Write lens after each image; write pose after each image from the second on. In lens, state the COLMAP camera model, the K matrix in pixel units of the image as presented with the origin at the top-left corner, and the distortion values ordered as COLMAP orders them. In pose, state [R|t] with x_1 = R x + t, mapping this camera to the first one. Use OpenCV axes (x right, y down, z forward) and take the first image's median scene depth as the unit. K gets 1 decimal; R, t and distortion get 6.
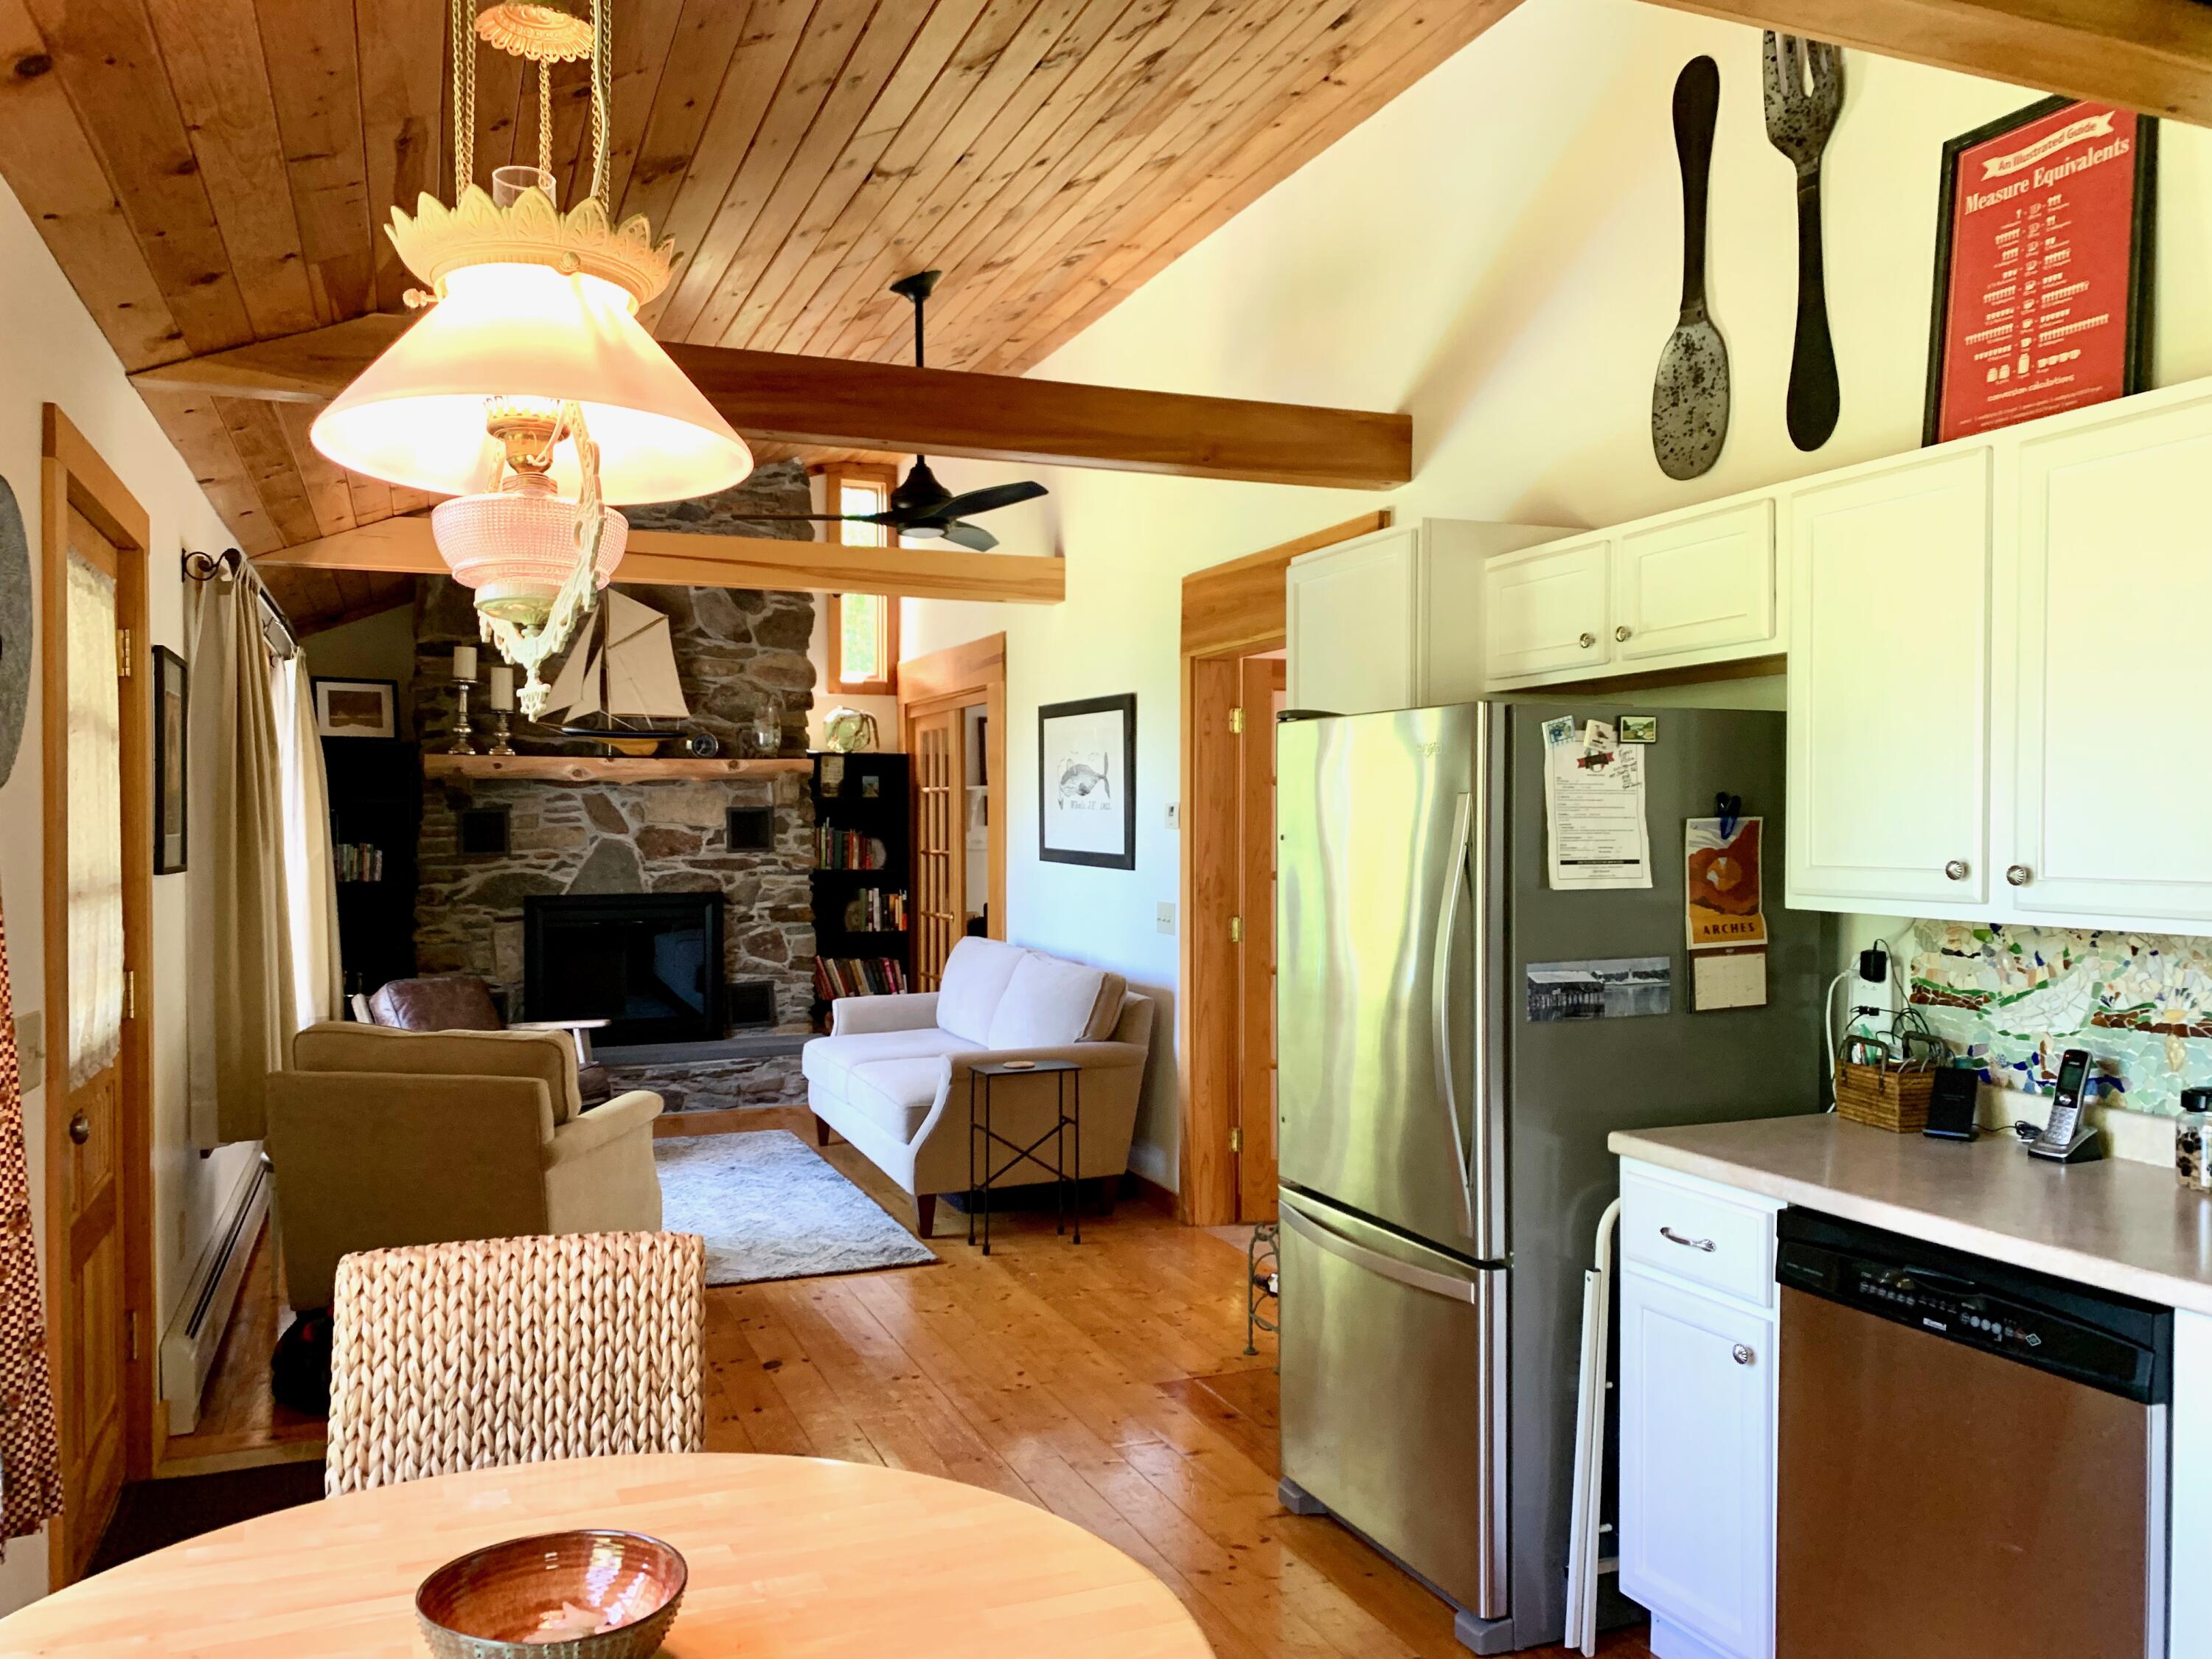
lens RADIAL K [[1719.2, 0, 1106.0], [0, 1719.2, 829.5], [0, 0, 1]] dist [0.087005, -0.143867]
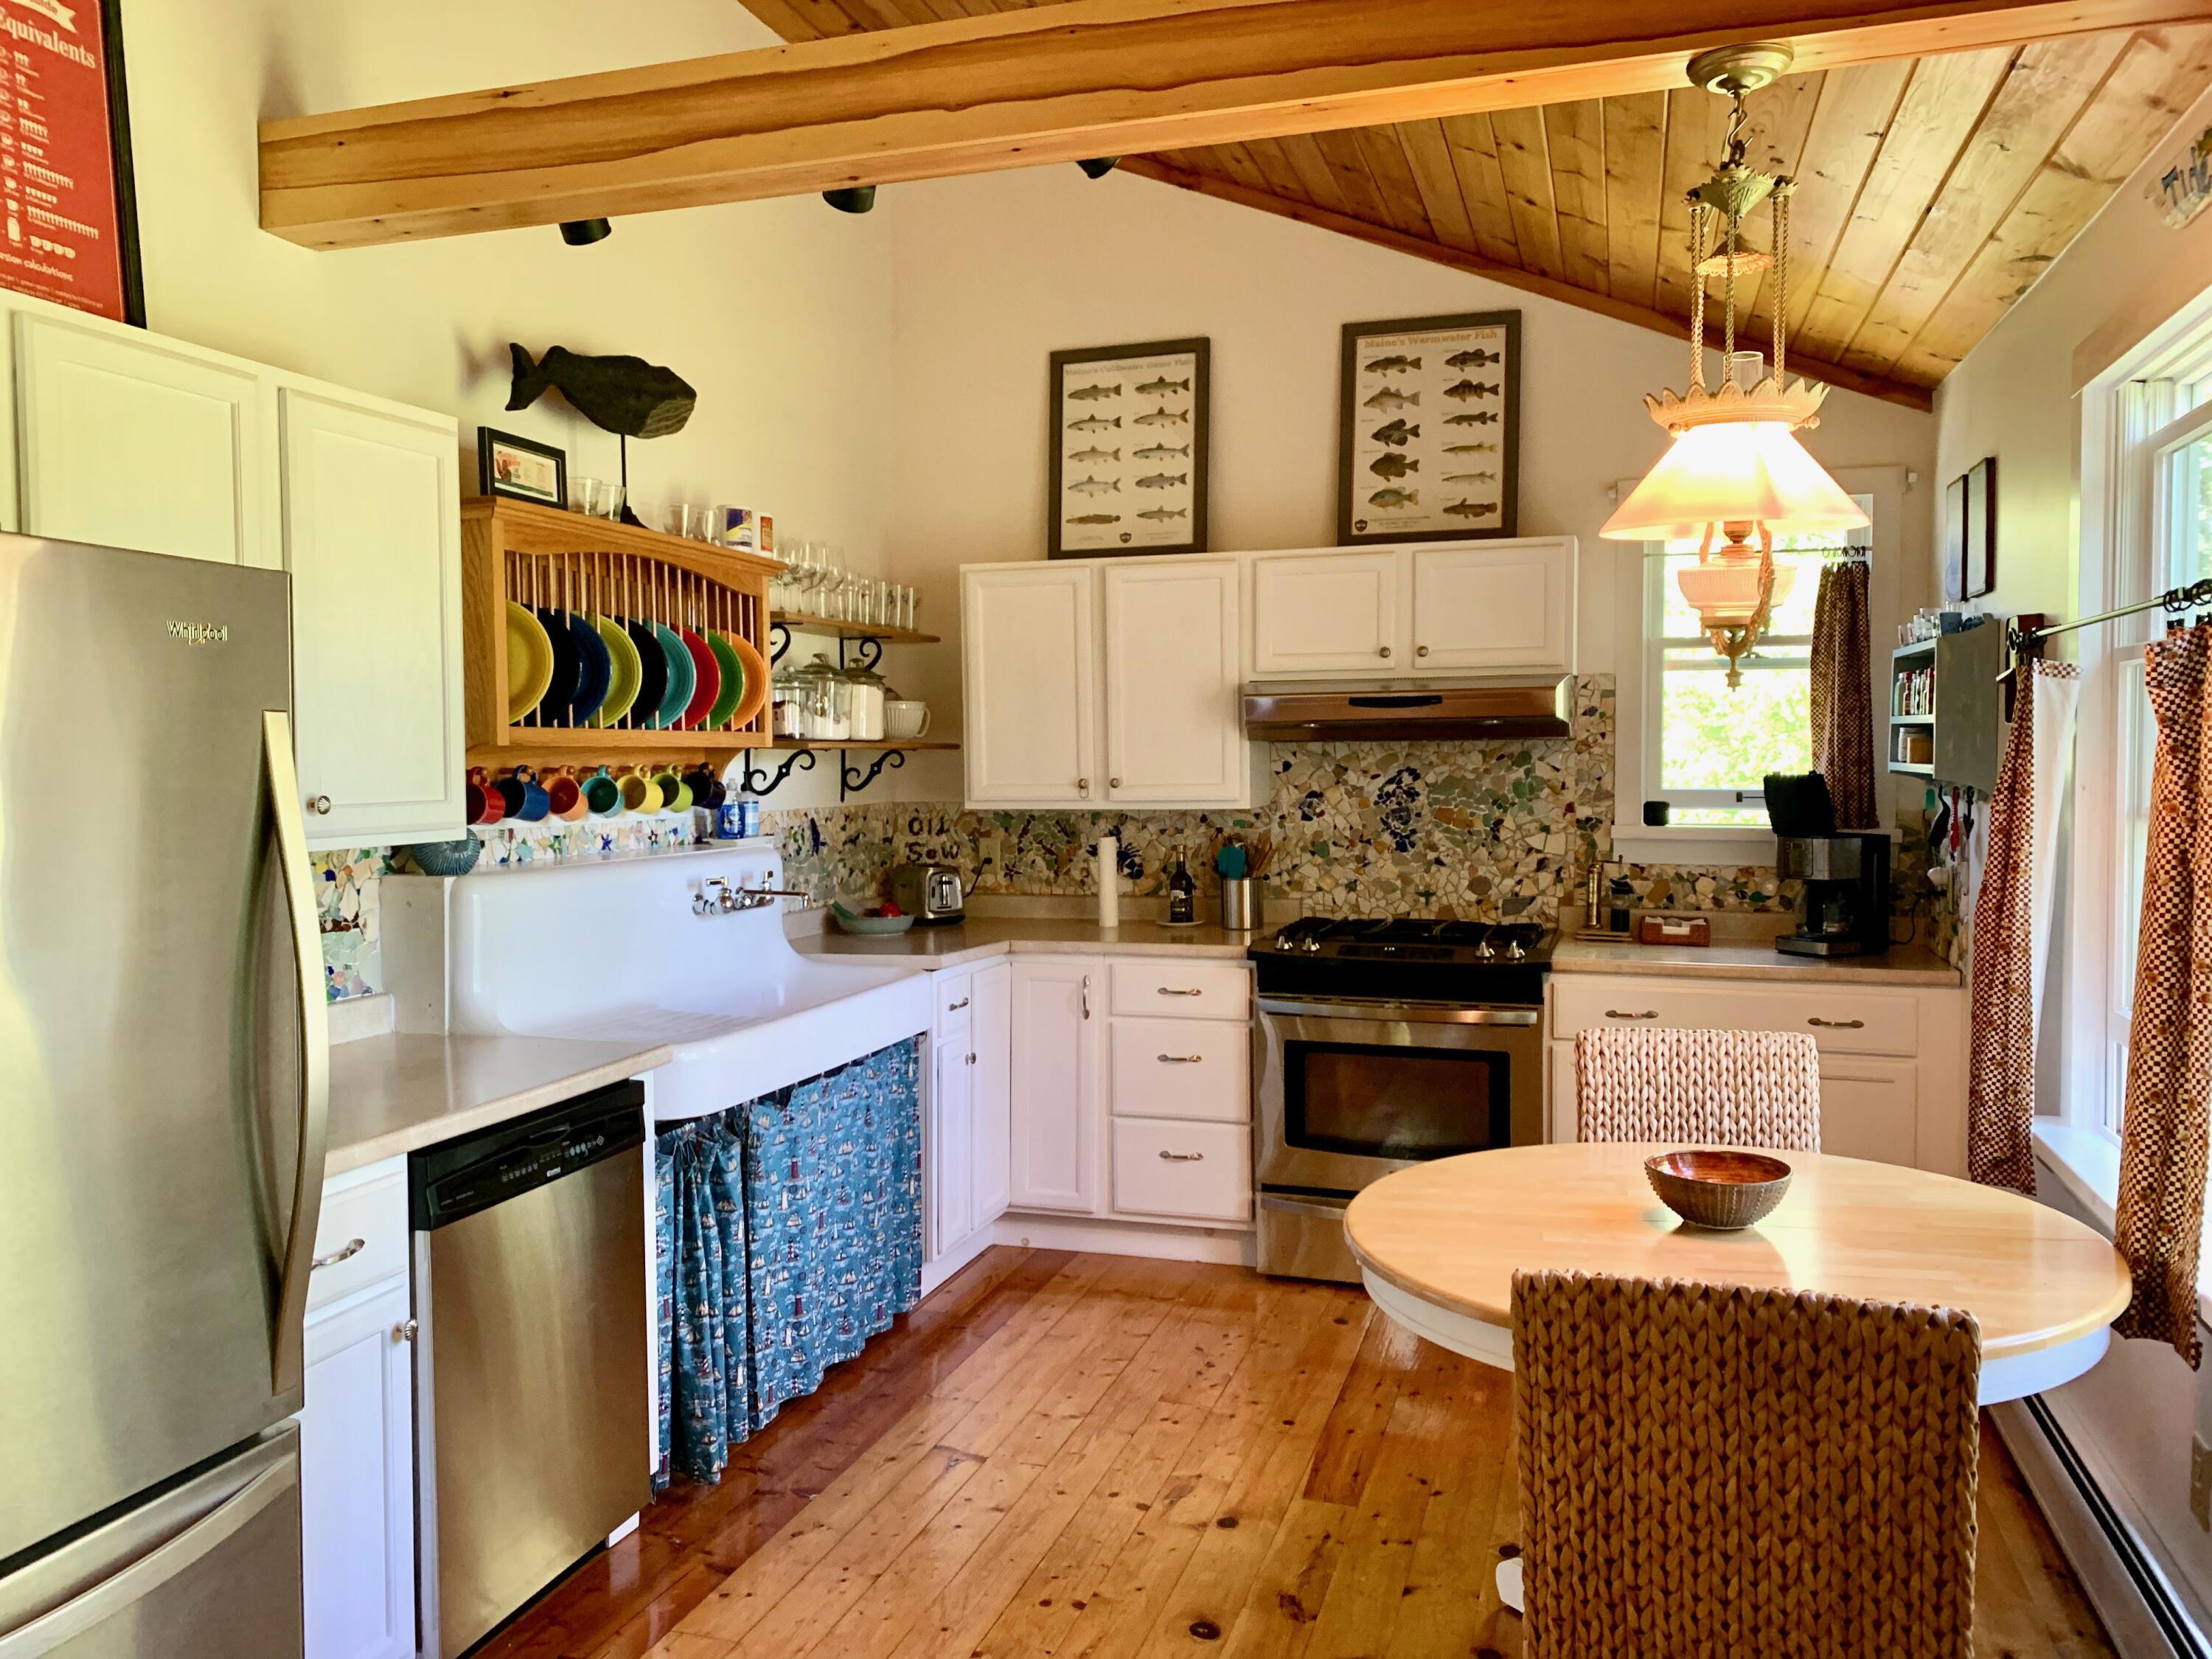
lens RADIAL K [[1693.4, 0, 1095.9], [0, 1693.4, 827.2], [0, 0, 1]] dist [0.102807, -0.183154]
pose [[-0.757890, -0.026169, 0.651857, -0.283210], [0.010167, 0.998600, 0.051909, -0.004056], [-0.652303, 0.045969, -0.756563, 0.822978]]
